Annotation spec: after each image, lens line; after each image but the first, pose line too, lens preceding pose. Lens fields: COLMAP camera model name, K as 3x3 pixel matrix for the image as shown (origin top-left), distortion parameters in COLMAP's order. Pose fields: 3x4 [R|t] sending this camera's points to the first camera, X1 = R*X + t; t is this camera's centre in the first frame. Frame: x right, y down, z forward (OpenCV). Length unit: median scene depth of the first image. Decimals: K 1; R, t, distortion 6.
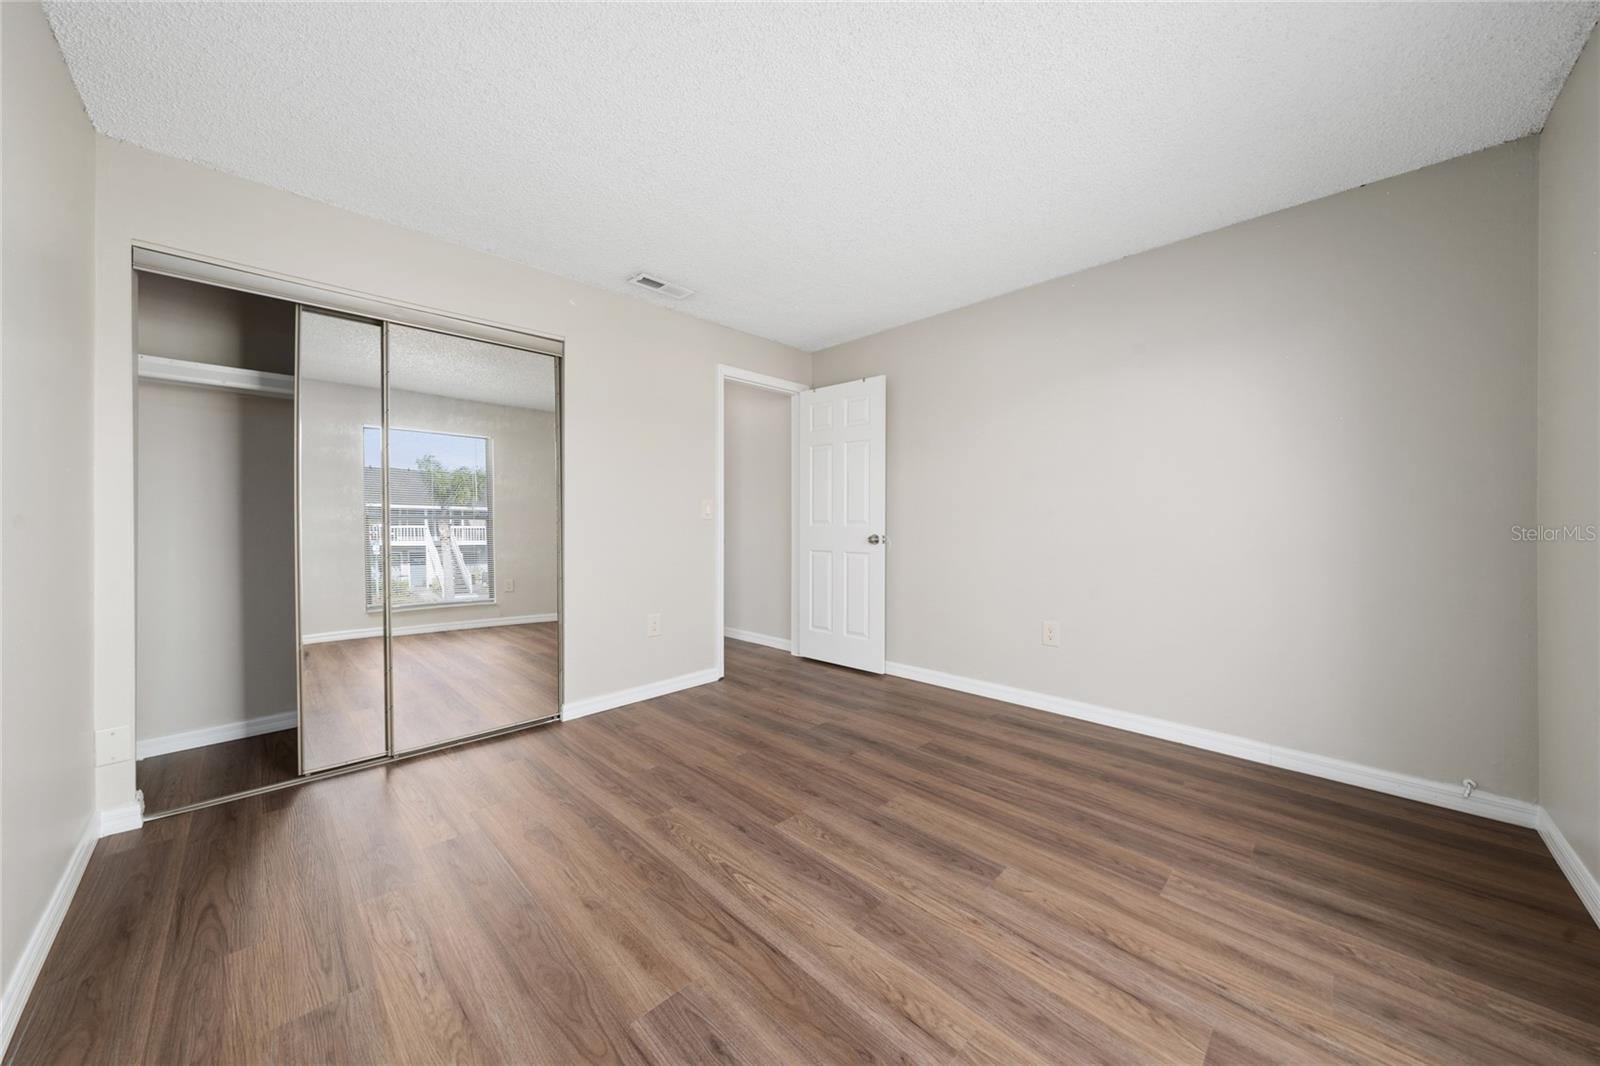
lens RADIAL K [[554.7, 0, 790.8], [0, 554.7, 523.1], [0, 0, 1]] dist [0.000128, -0.000006]
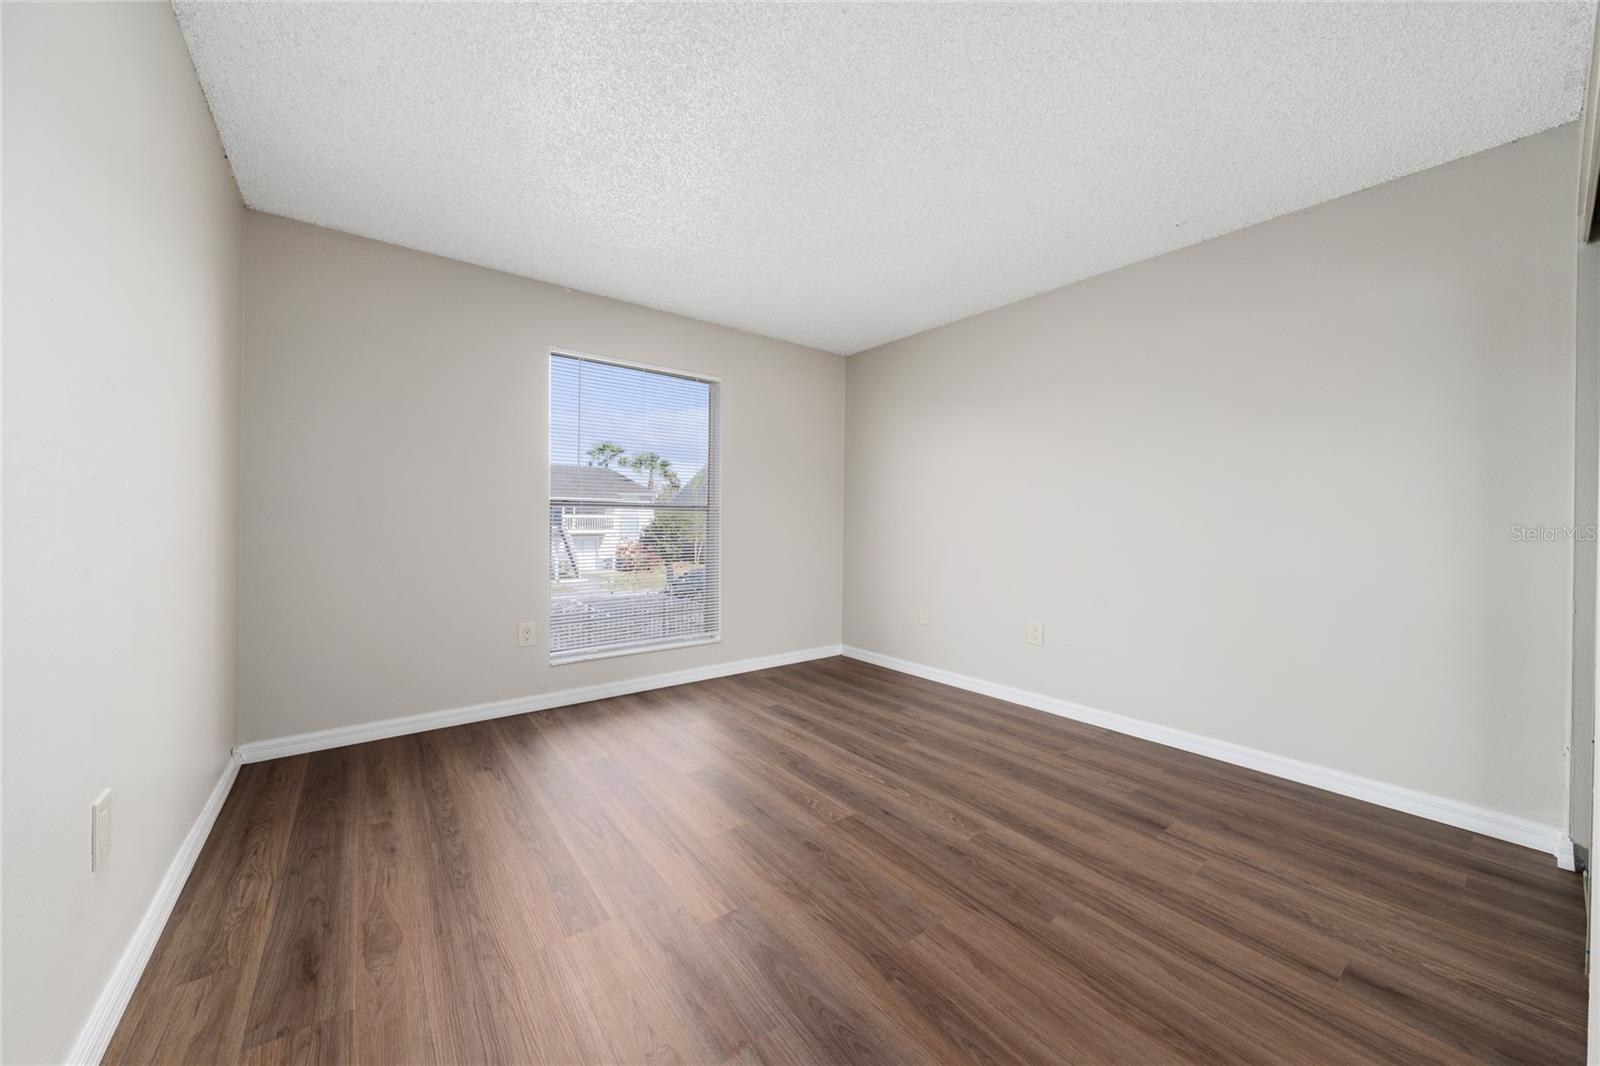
lens RADIAL K [[554.7, 0, 790.8], [0, 554.7, 523.1], [0, 0, 1]] dist [0.000128, -0.000006]
pose [[-0.991480, -0.010153, 0.129863, -0.038707], [-0.008986, 0.999914, 0.009567, -0.013650], [-0.129949, 0.008319, -0.991486, 2.057253]]
